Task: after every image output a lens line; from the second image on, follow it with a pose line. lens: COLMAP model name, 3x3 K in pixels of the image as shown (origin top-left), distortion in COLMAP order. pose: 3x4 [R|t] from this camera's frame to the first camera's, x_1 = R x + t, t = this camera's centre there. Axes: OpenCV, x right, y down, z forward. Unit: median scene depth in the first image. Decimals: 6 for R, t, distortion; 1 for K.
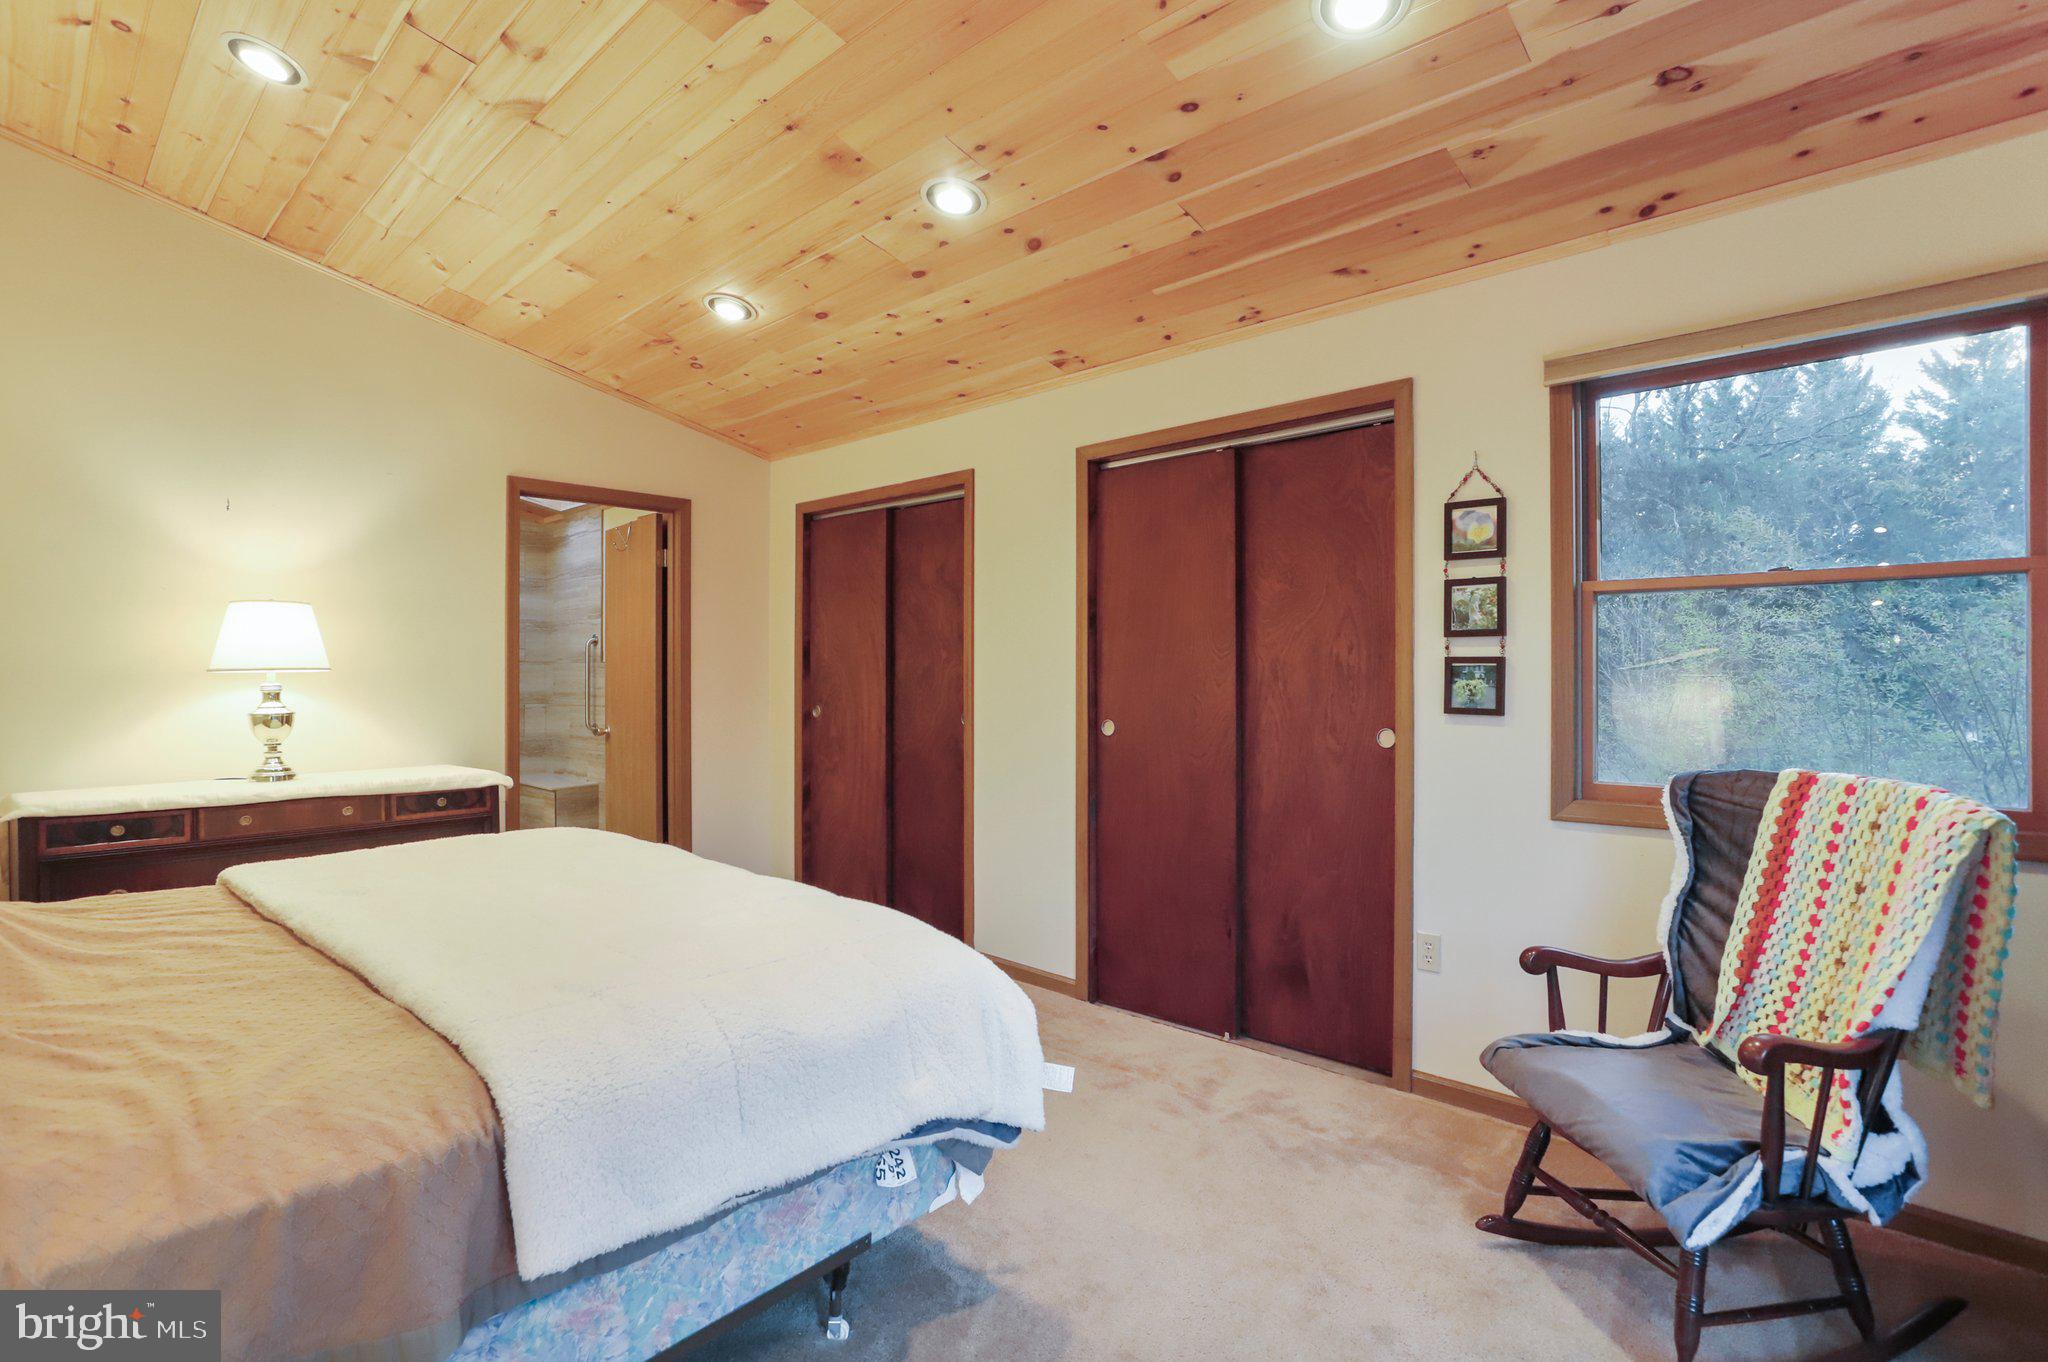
lens RADIAL K [[991.8, 0, 1022.0], [0, 991.8, 689.0], [0, 0, 1]] dist [-0.018340, 0.002909]
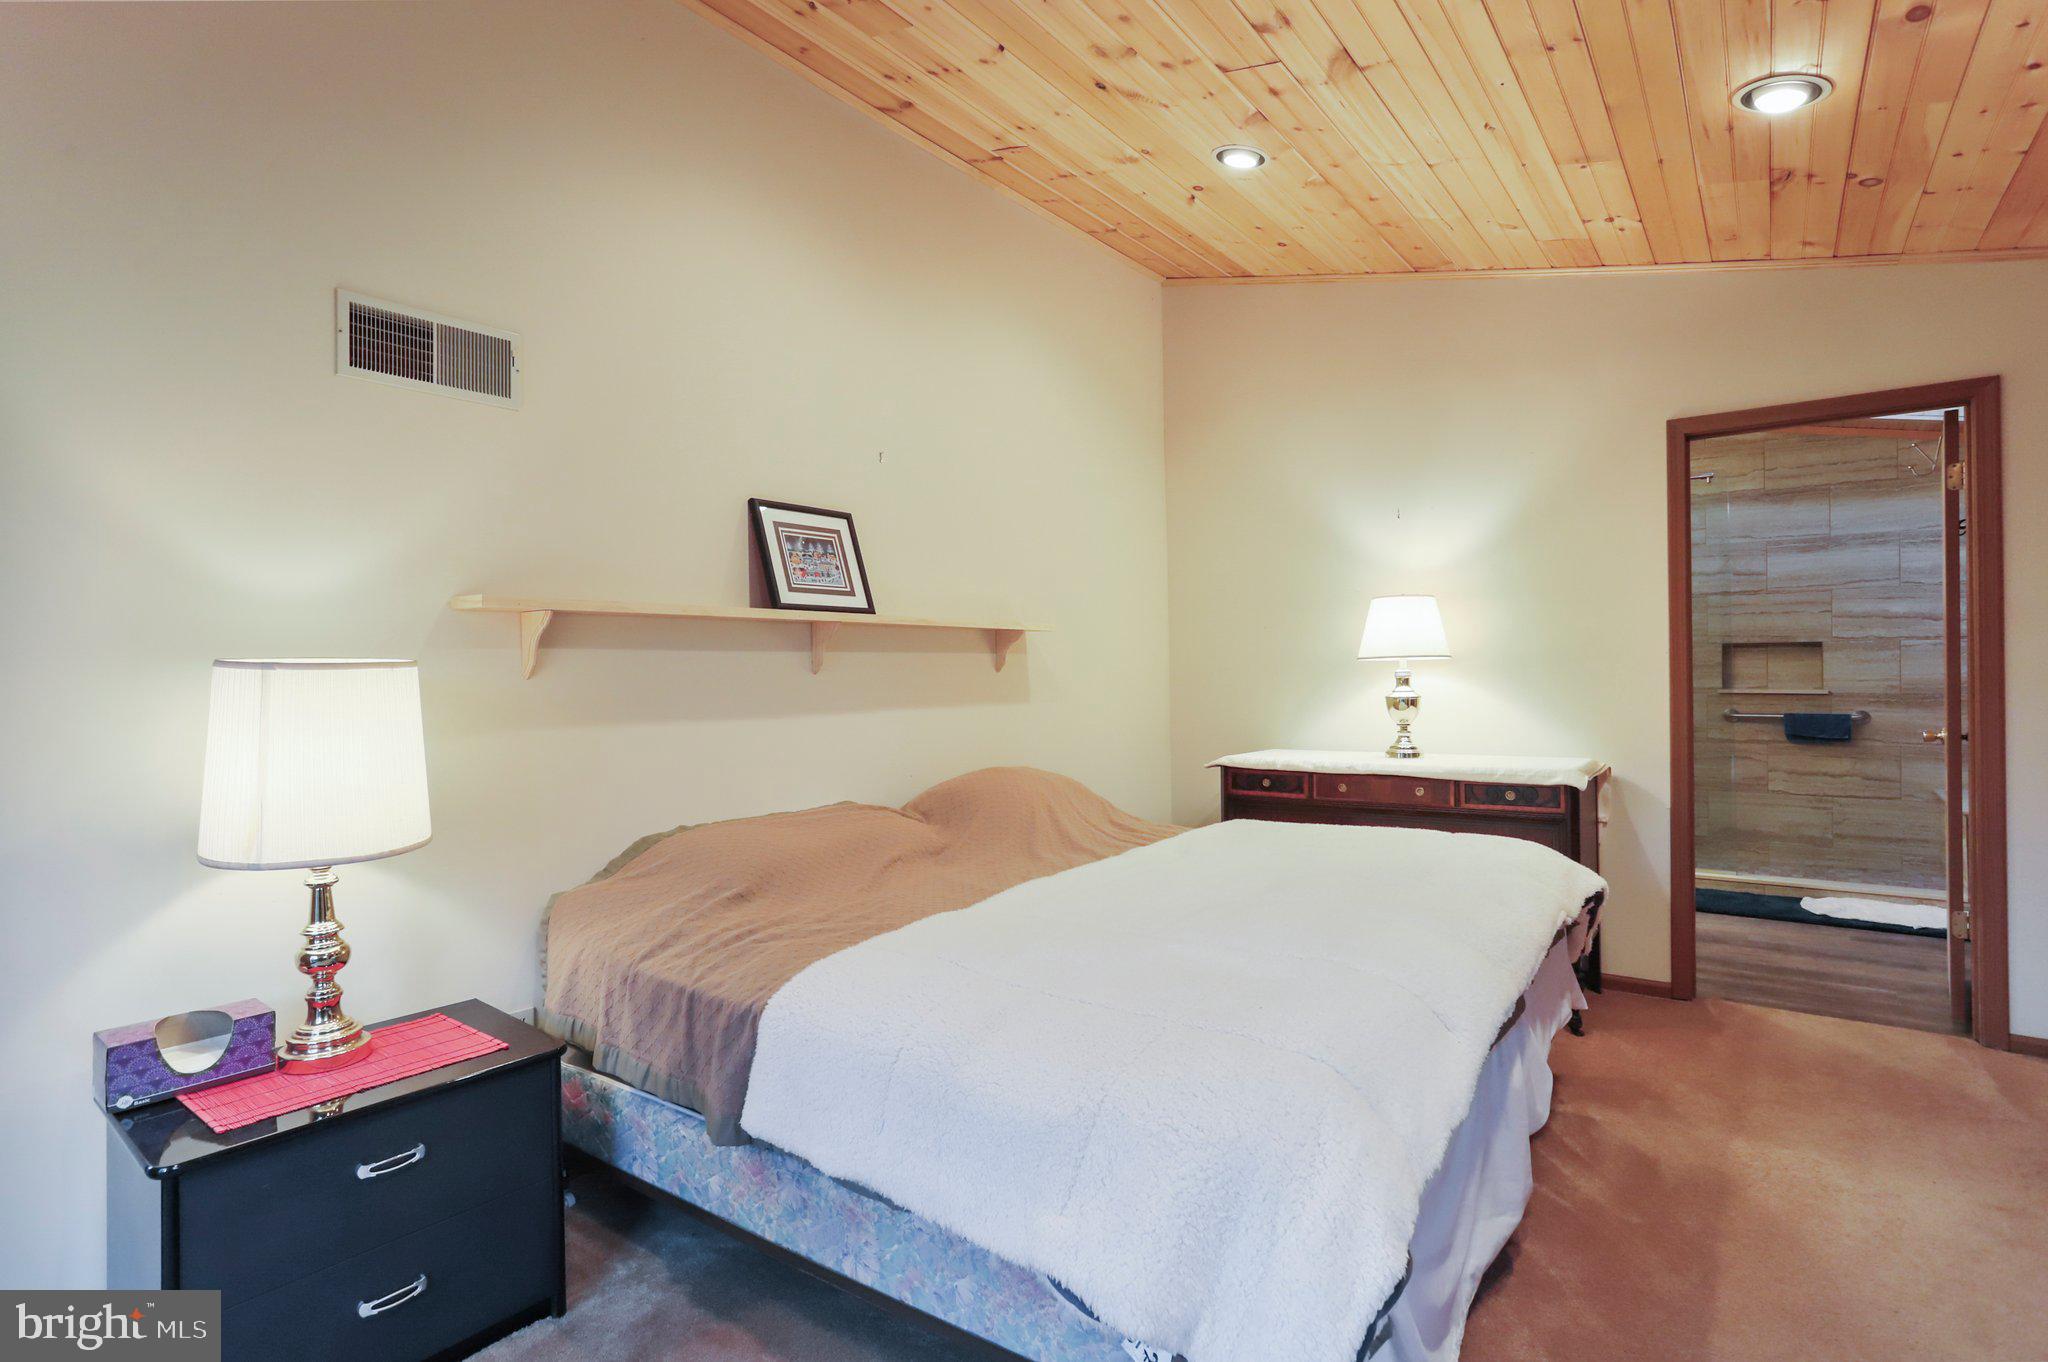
lens RADIAL K [[991.8, 0, 1019.5], [0, 991.8, 676.5], [0, 0, 1]] dist [-0.018340, 0.002909]
pose [[0.105541, 0.003253, -0.994410, 0.310573], [0.000145, 0.999995, 0.003287, -0.002184], [0.994415, -0.000491, 0.105540, 0.449618]]
